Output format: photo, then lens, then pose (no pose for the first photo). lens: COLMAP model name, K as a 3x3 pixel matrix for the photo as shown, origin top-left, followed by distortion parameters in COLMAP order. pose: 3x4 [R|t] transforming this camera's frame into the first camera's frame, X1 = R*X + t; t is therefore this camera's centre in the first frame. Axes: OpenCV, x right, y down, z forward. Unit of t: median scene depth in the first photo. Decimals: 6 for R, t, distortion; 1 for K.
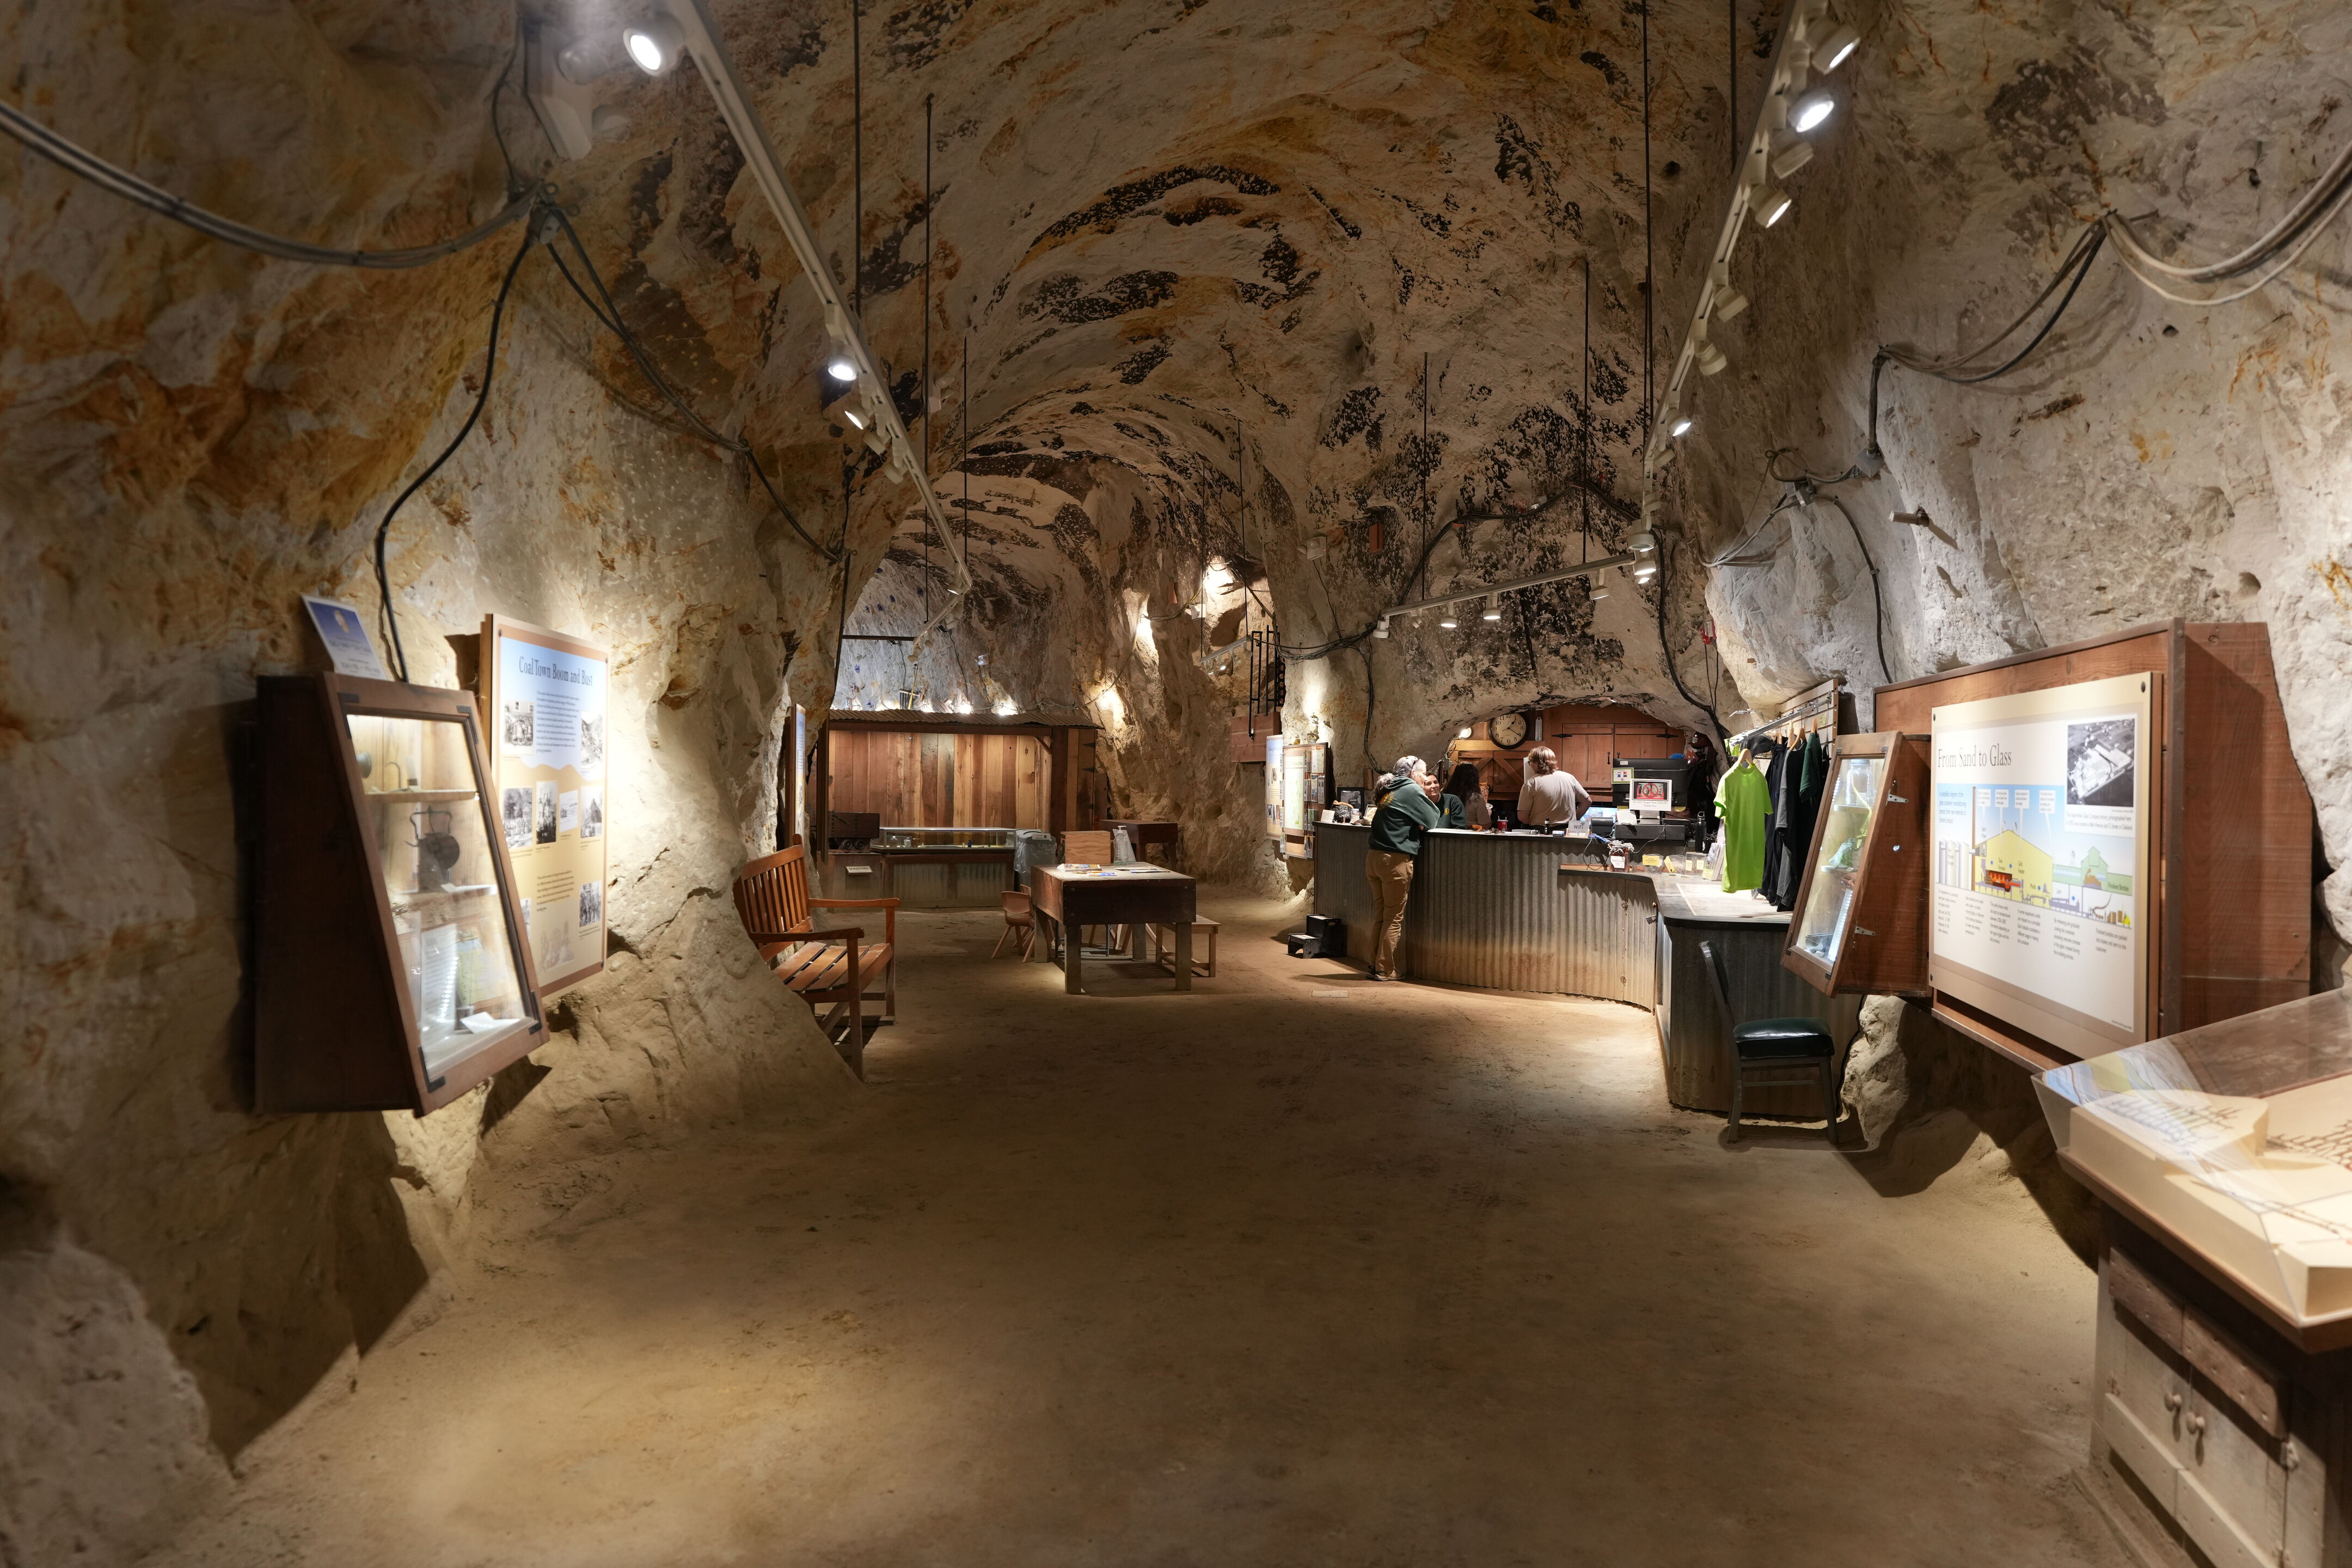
lens RADIAL K [[1570.5, 0, 1183.8], [0, 1570.5, 779.8], [0, 0, 1]] dist [-0.029164, 0.036721]
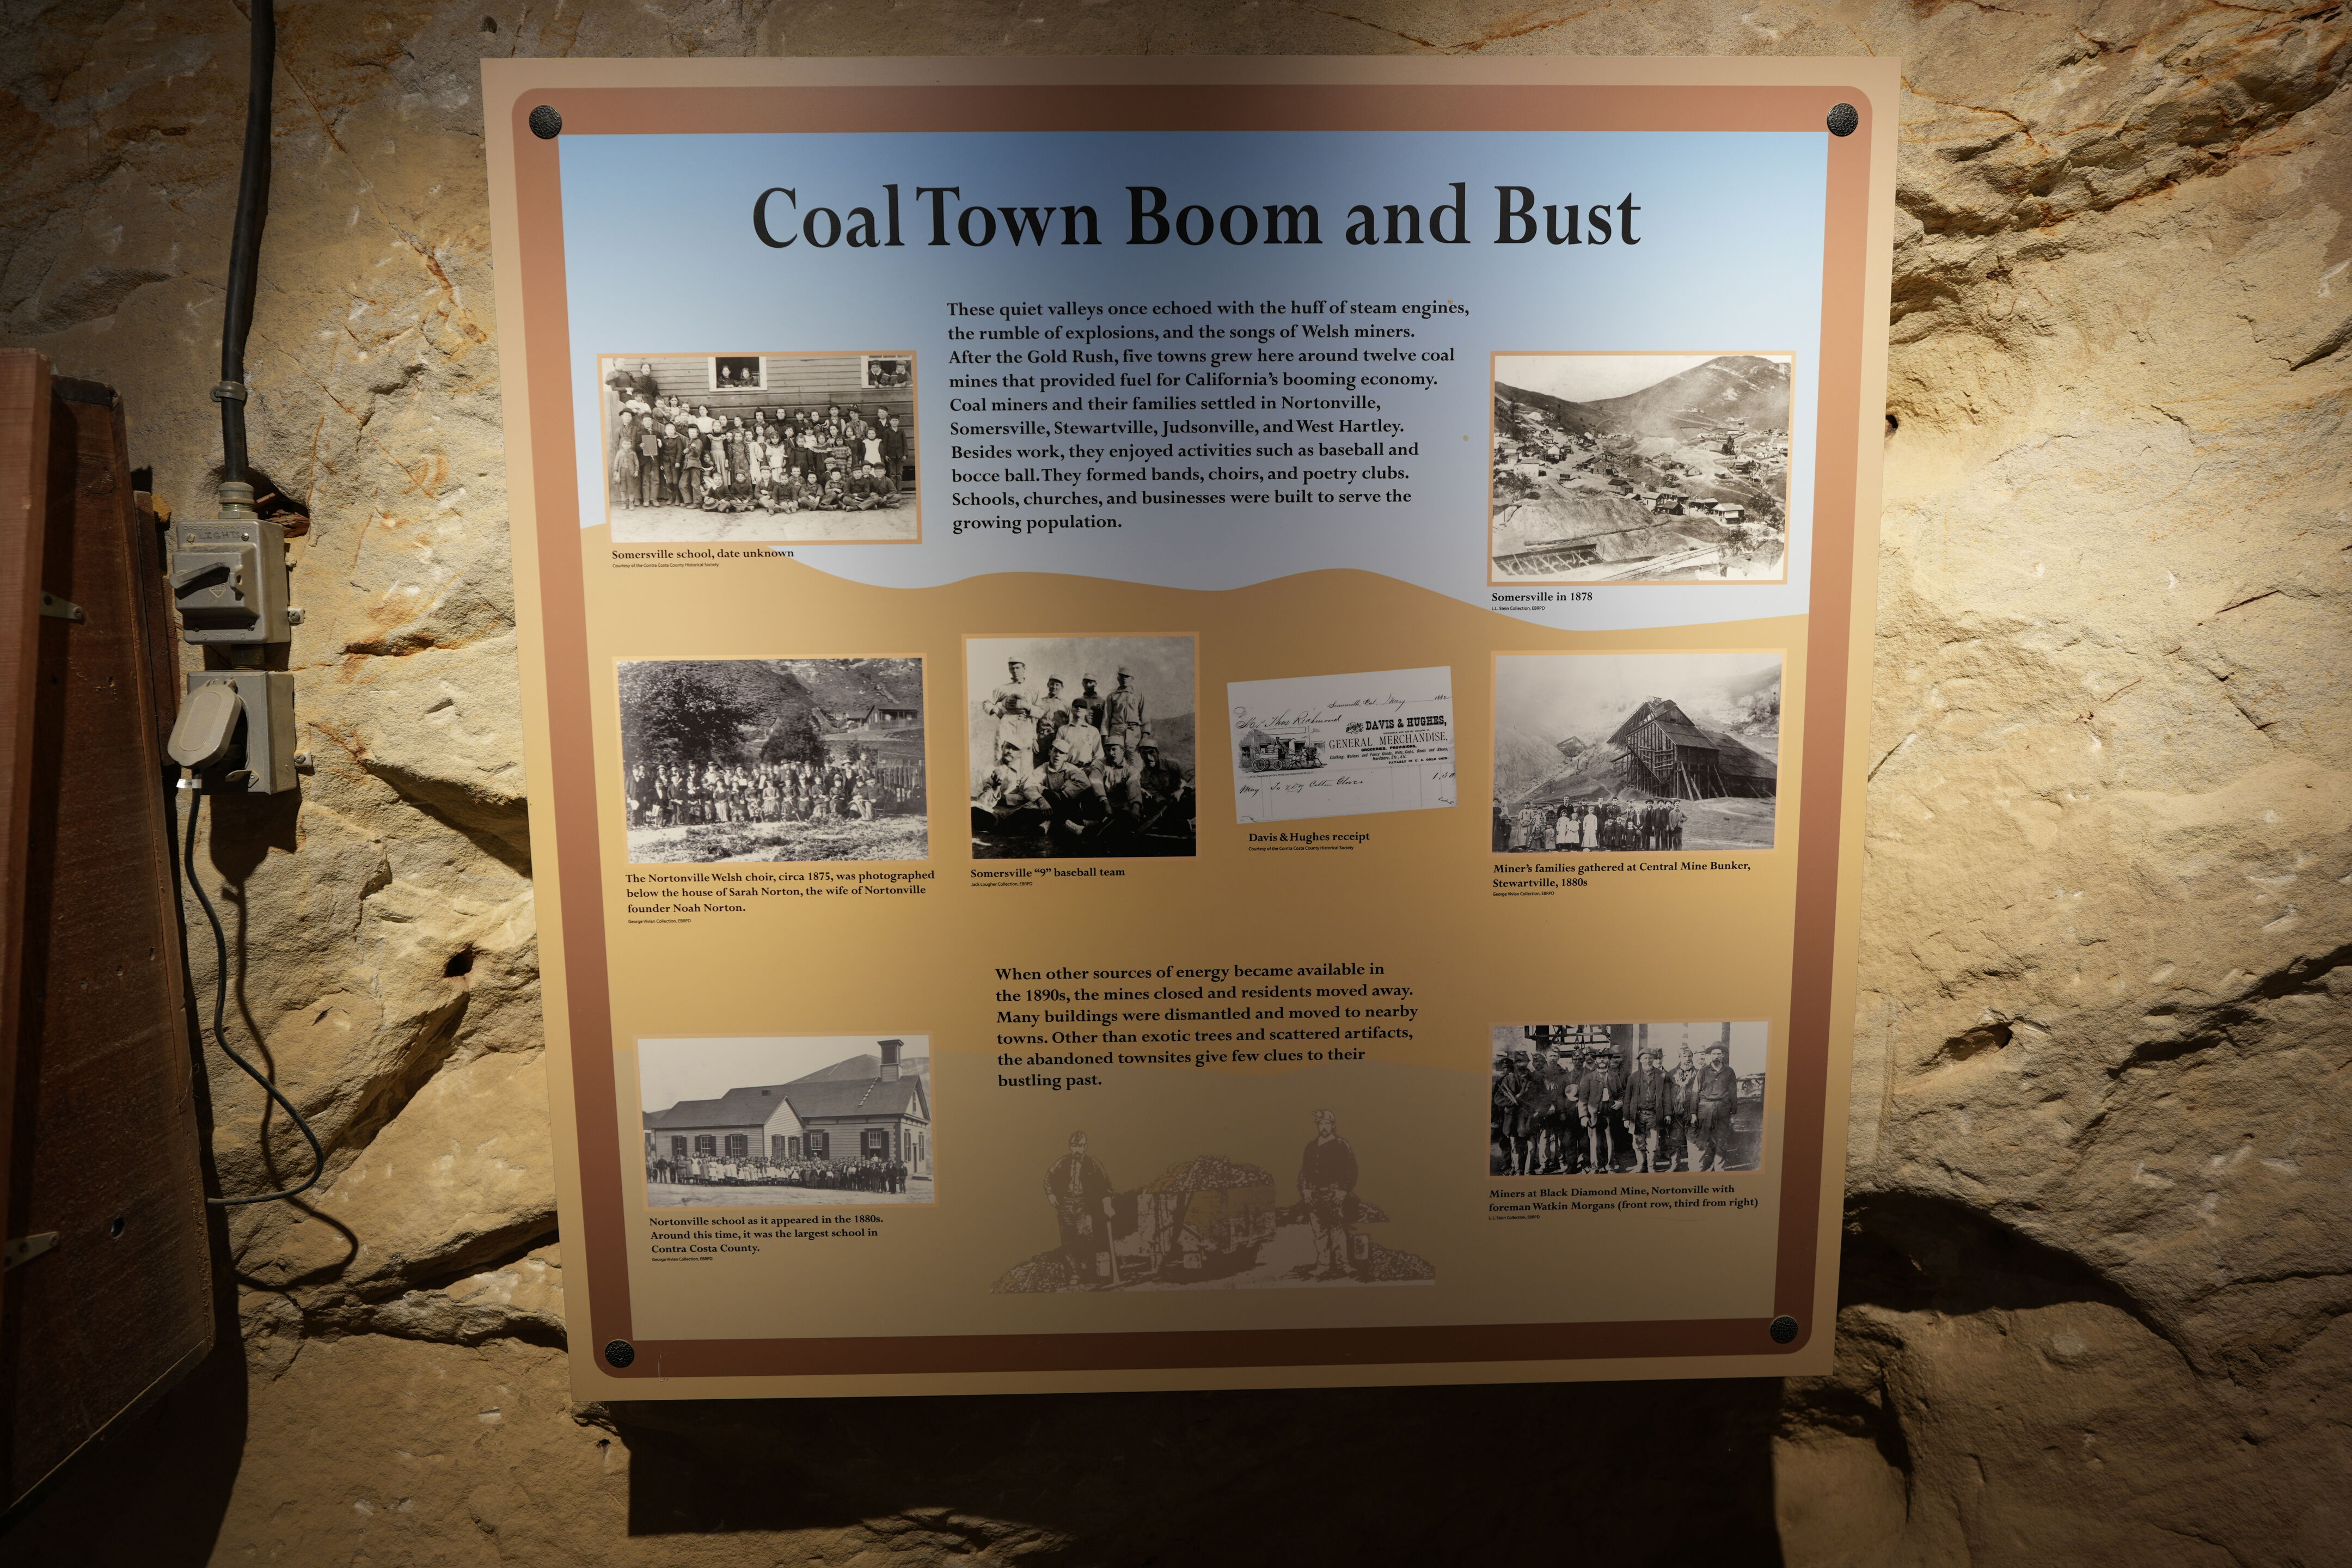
lens RADIAL K [[1570.5, 0, 1183.8], [0, 1570.5, 779.8], [0, 0, 1]] dist [-0.029164, 0.036721]
pose [[-0.065389, 0.128037, -0.989611, -0.113681], [0.005397, 0.991765, 0.127959, -0.007907], [0.997845, 0.003026, -0.065541, 0.889880]]
